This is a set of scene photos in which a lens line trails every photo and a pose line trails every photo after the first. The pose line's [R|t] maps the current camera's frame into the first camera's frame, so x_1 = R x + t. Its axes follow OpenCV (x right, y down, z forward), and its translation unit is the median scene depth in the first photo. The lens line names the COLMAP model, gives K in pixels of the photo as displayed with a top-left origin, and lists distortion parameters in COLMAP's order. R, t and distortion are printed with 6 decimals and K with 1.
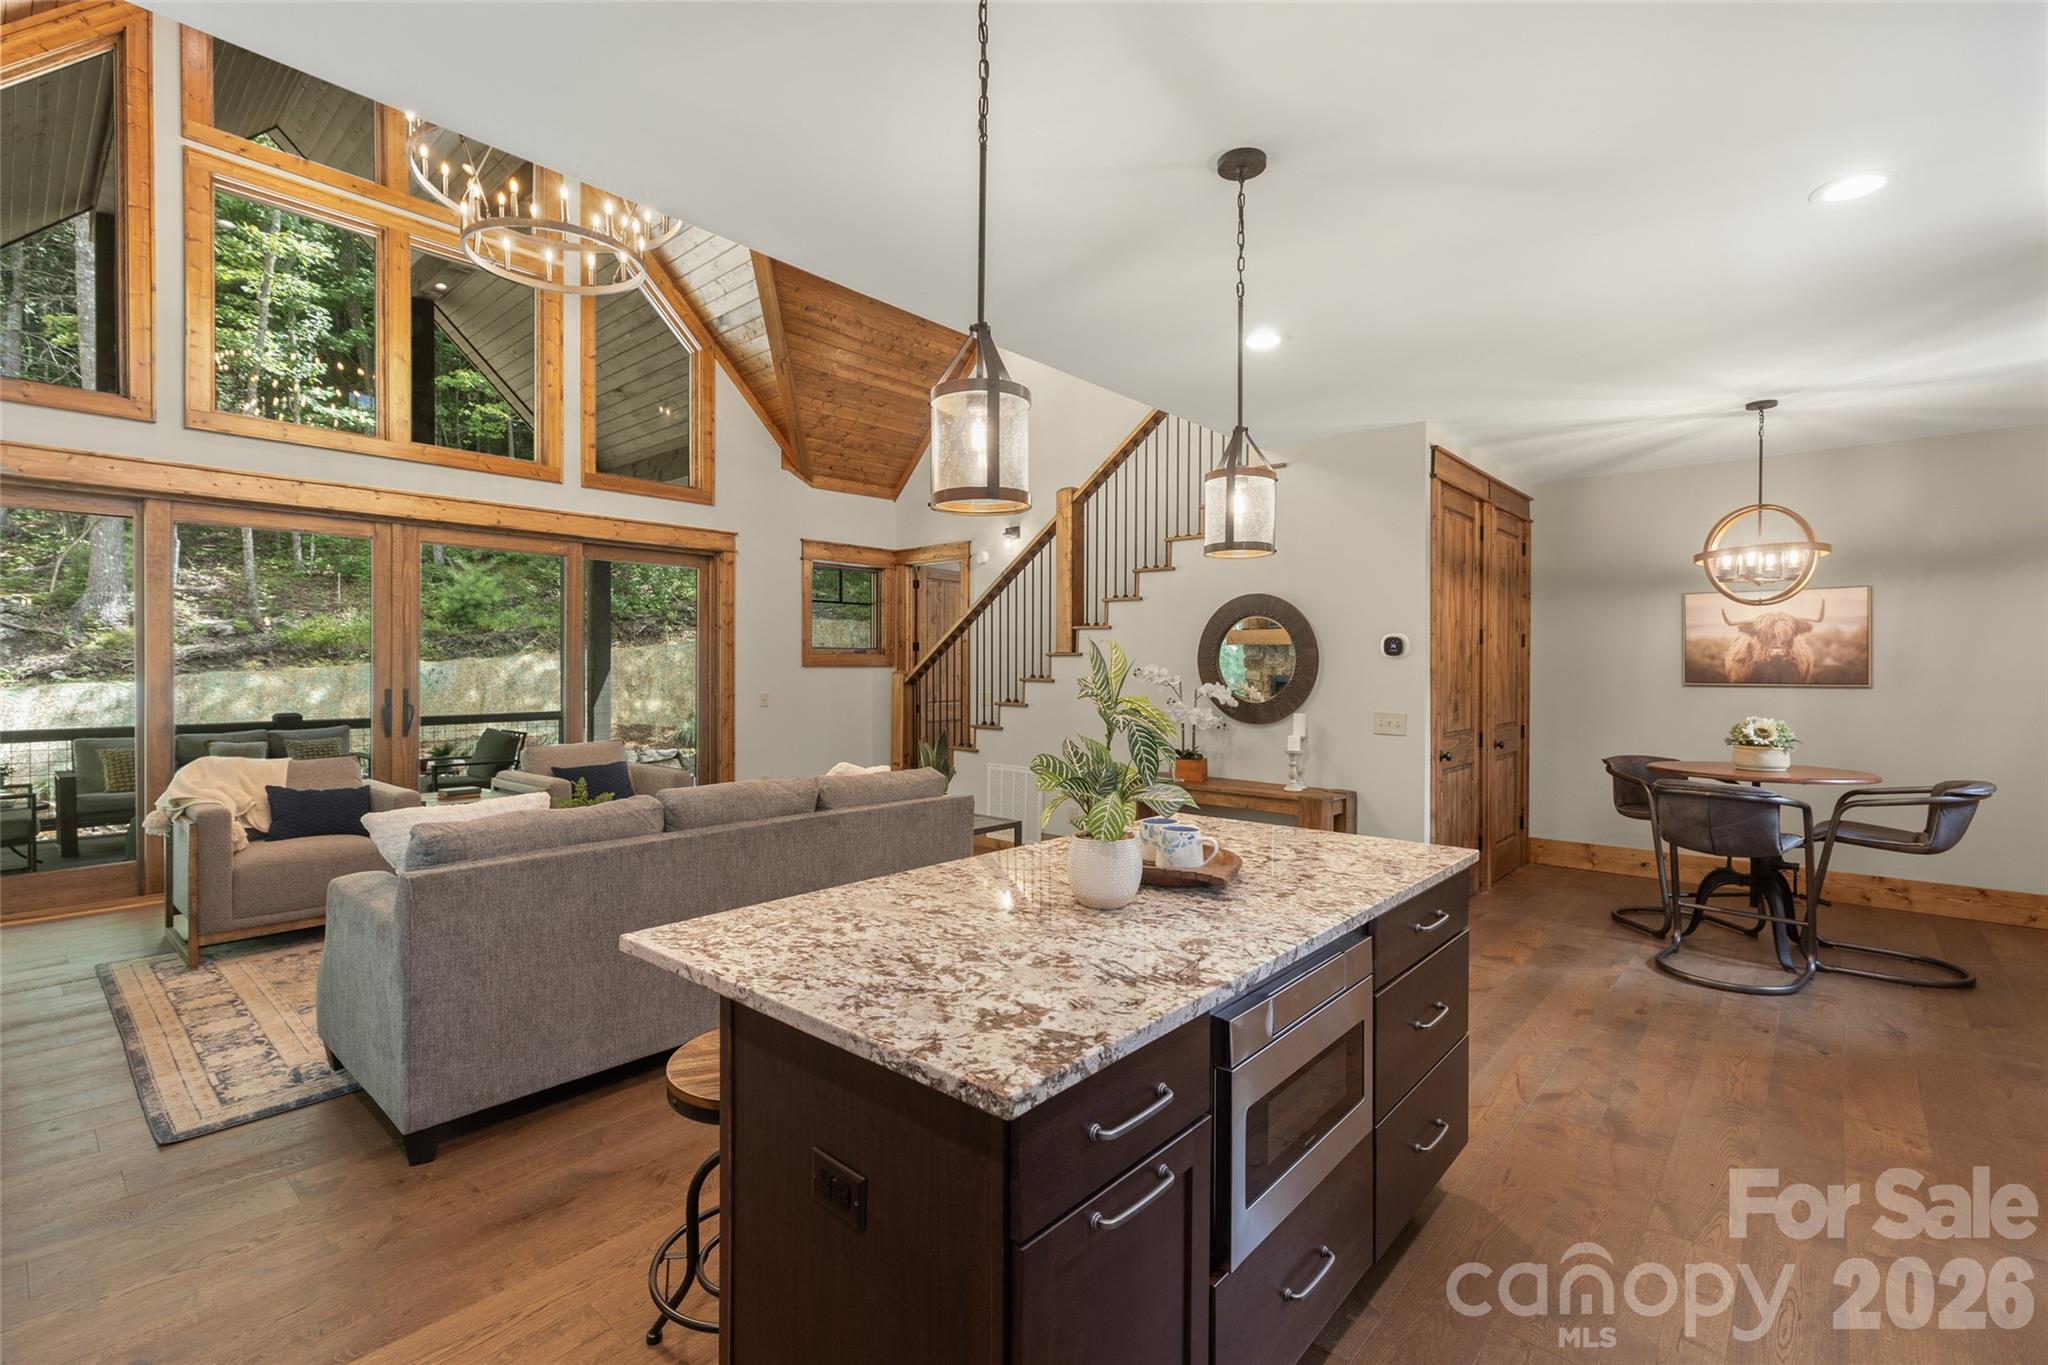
lens RADIAL K [[908.9, 0, 1024.4], [0, 908.9, 663.5], [0, 0, 1]] dist [0.010245, 0.000160]
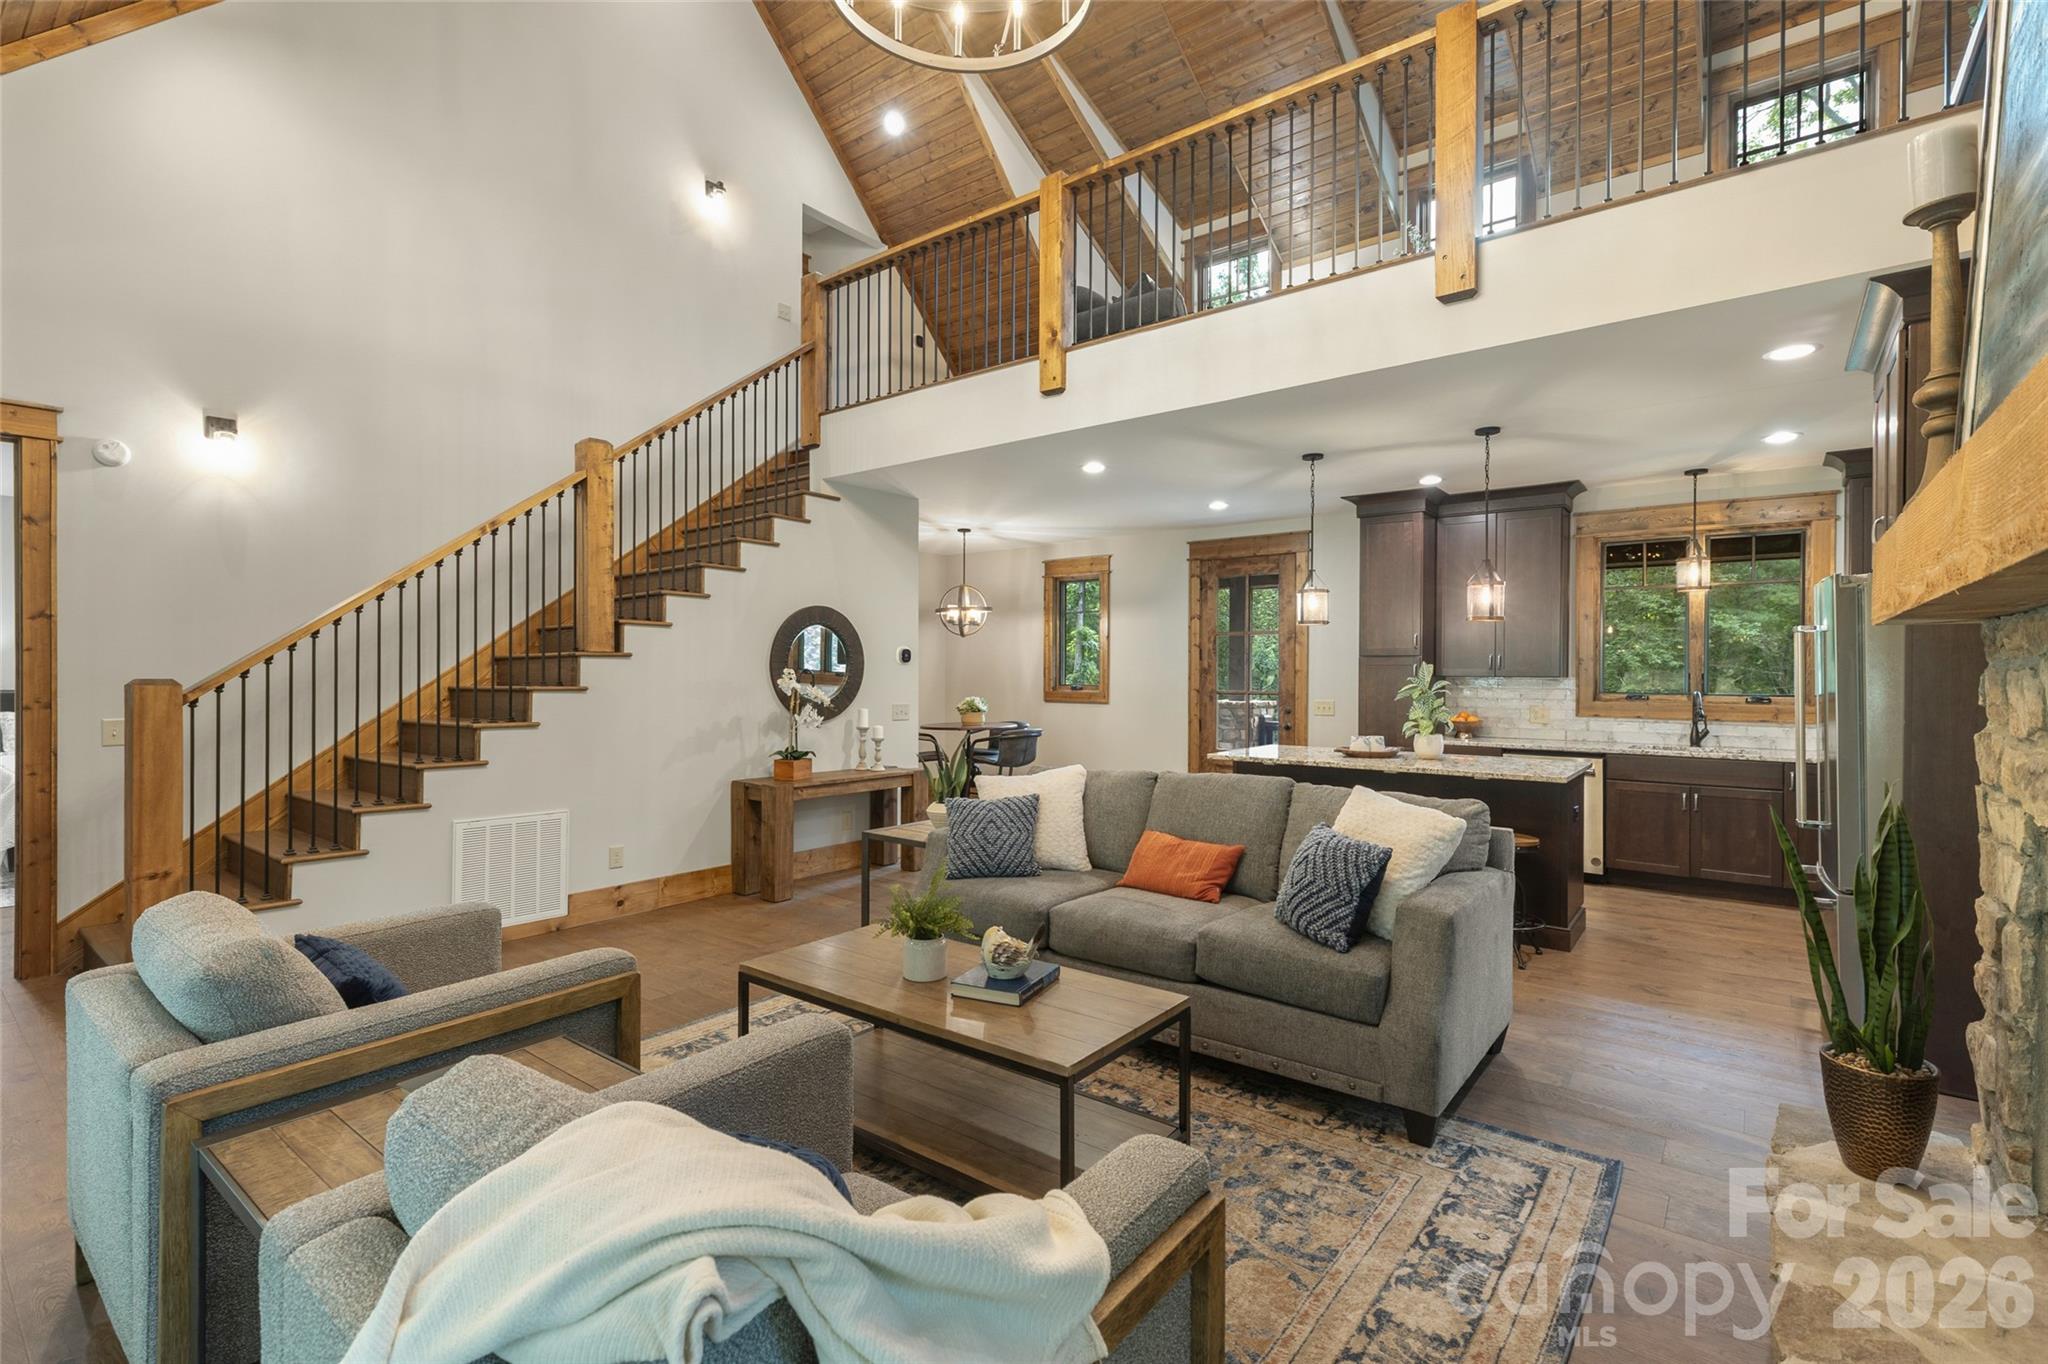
lens RADIAL K [[930.8, 0, 1021.1], [0, 930.8, 670.6], [0, 0, 1]] dist [0.011451, -0.000098]
pose [[-0.055201, -0.002263, 0.998473, -2.791850], [-0.008329, 0.999964, 0.001806, -0.000987], [-0.998441, -0.008216, -0.055218, 2.493910]]
